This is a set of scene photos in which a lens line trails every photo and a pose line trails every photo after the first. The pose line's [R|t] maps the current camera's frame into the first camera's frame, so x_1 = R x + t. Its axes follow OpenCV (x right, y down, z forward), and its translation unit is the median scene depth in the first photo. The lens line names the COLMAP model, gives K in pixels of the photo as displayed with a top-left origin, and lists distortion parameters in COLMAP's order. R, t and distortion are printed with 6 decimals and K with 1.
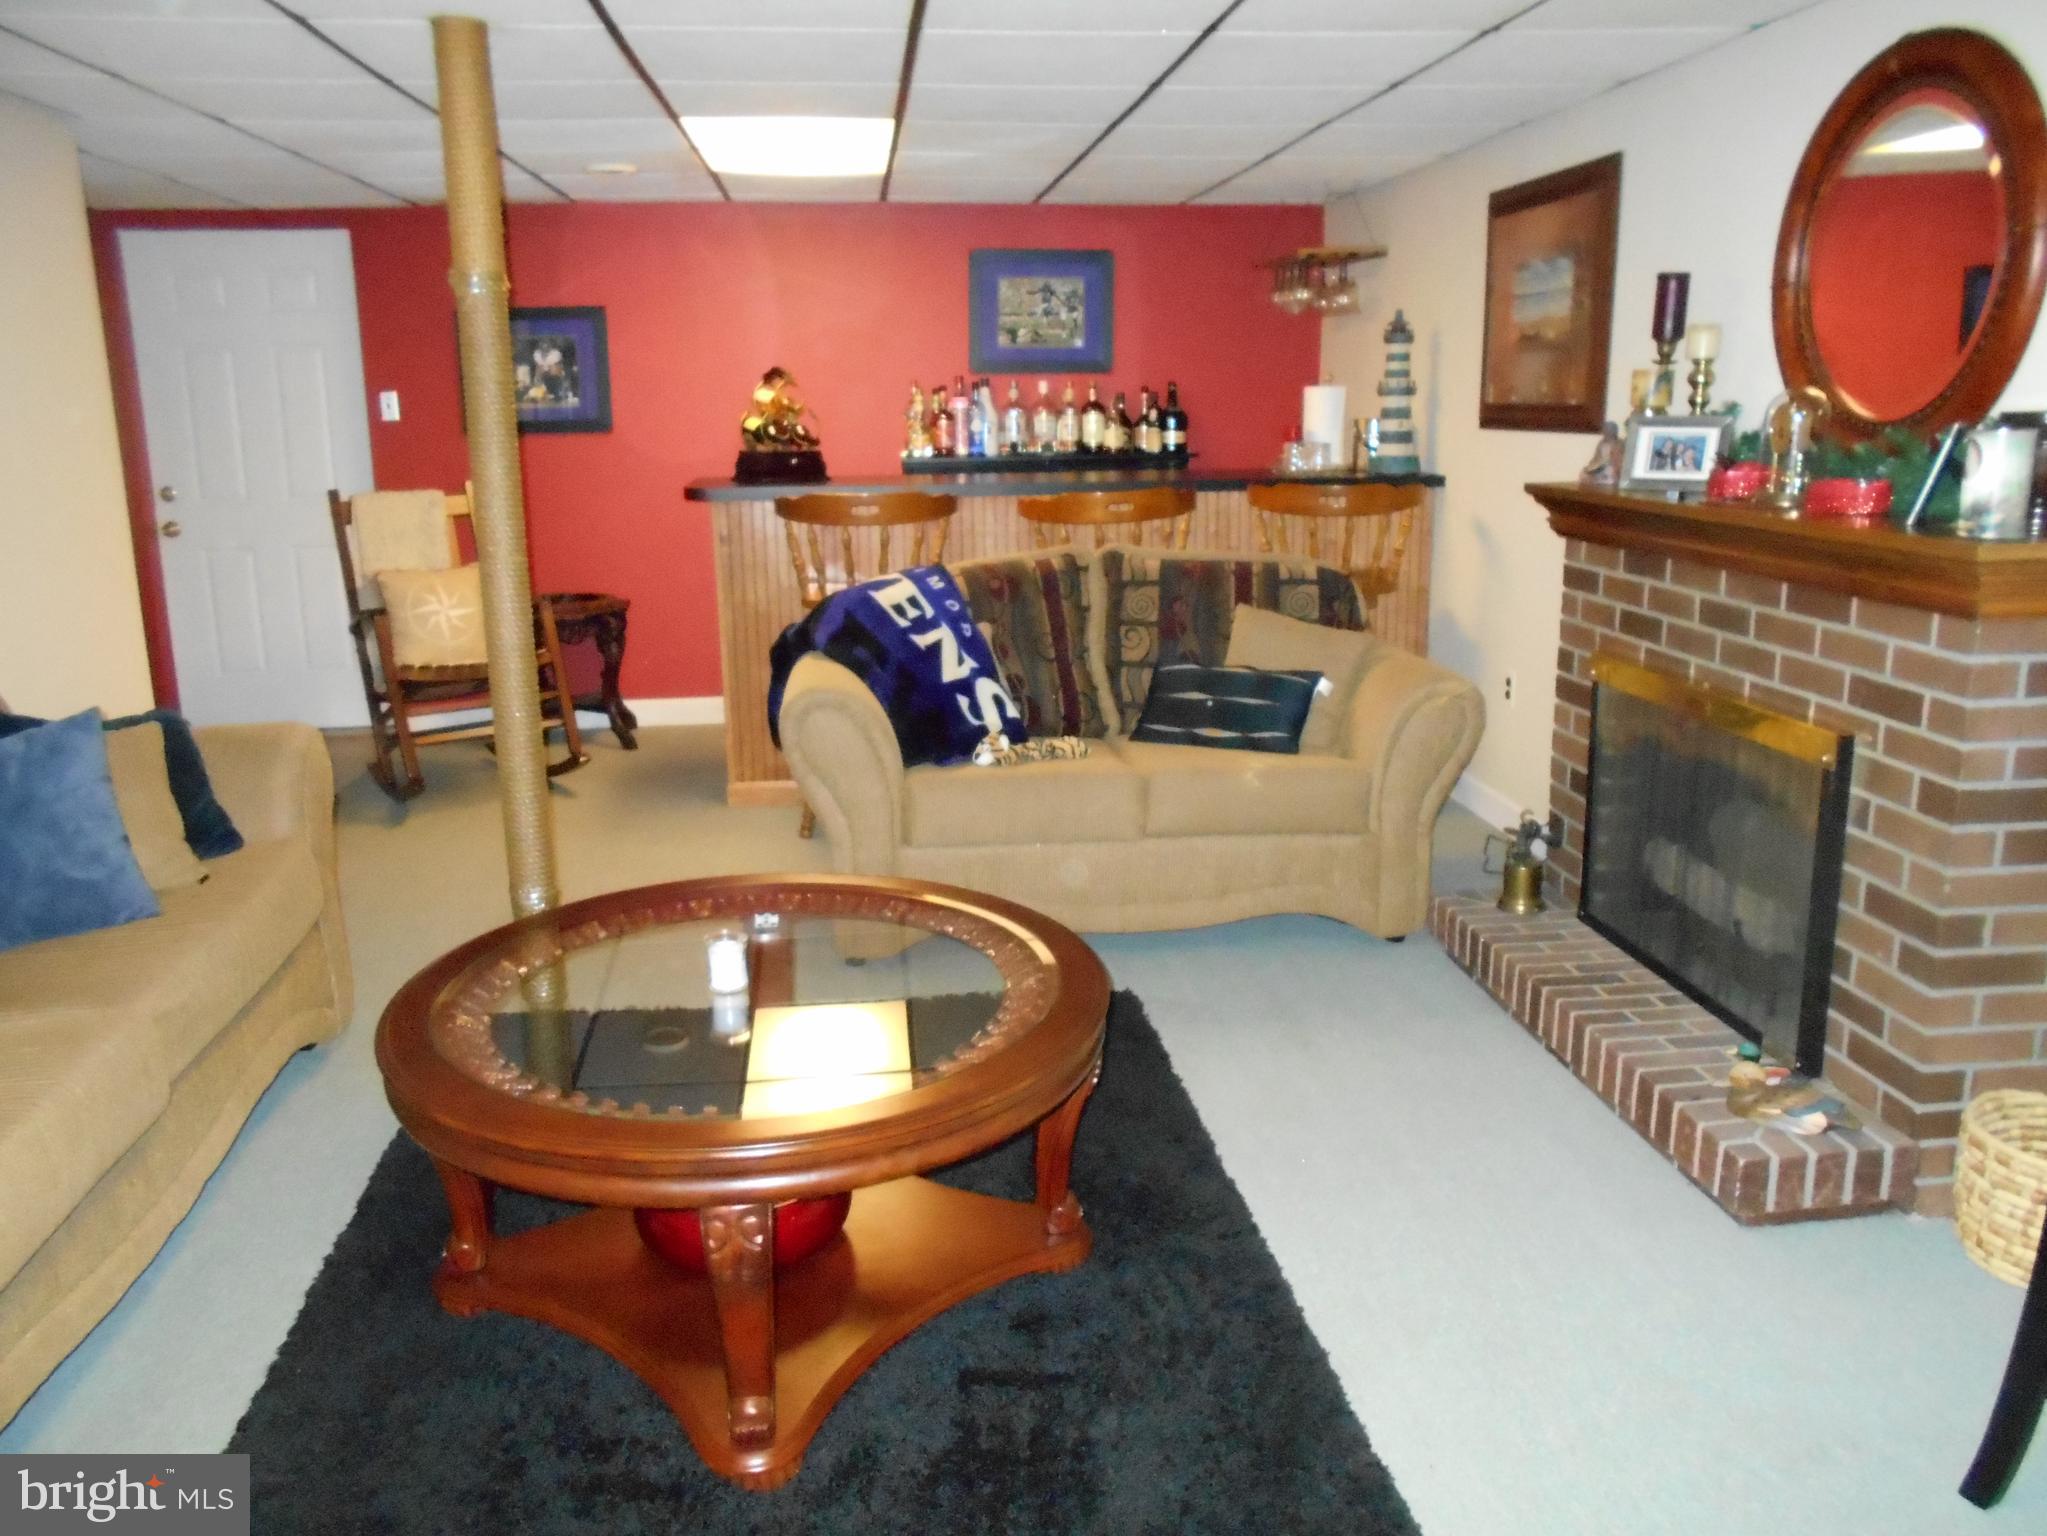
lens RADIAL K [[1572.5, 0, 1017.4], [0, 1572.5, 800.7], [0, 0, 1]] dist [-0.025719, 0.006645]
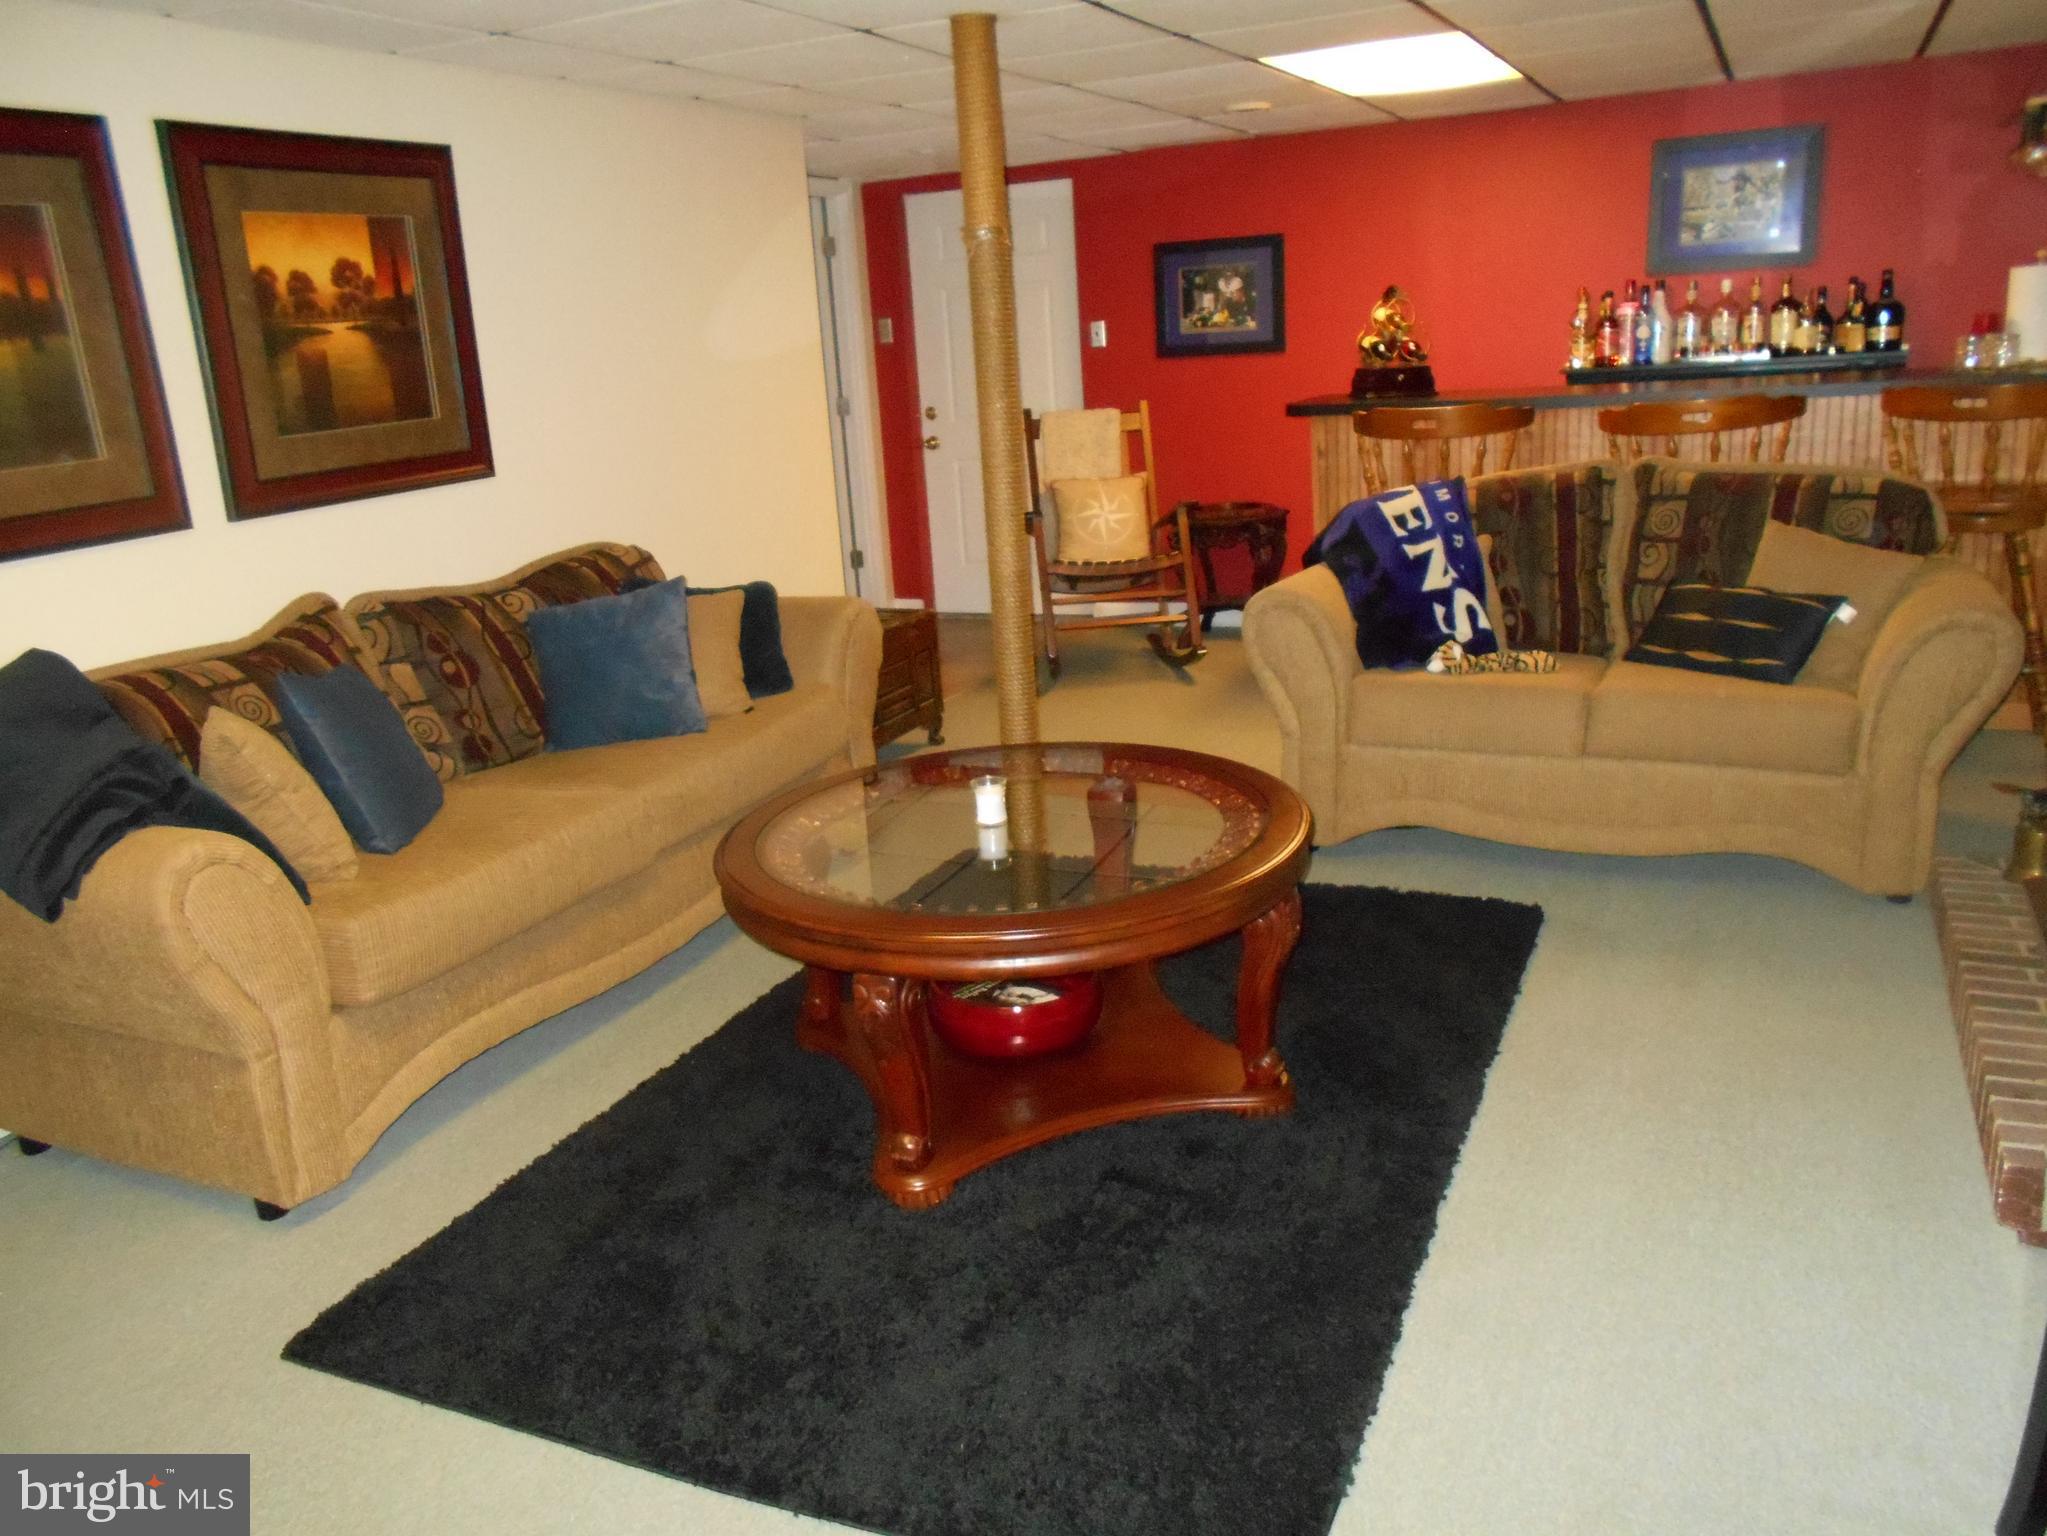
lens RADIAL K [[1559.6, 0, 1051.8], [0, 1559.6, 764.2], [0, 0, 1]] dist [-0.013312, 0.123674]
pose [[0.862834, 0.097660, -0.495963, 0.256662], [-0.081237, 0.995196, 0.054635, 0.002026], [0.498916, -0.006850, 0.866623, -0.016371]]
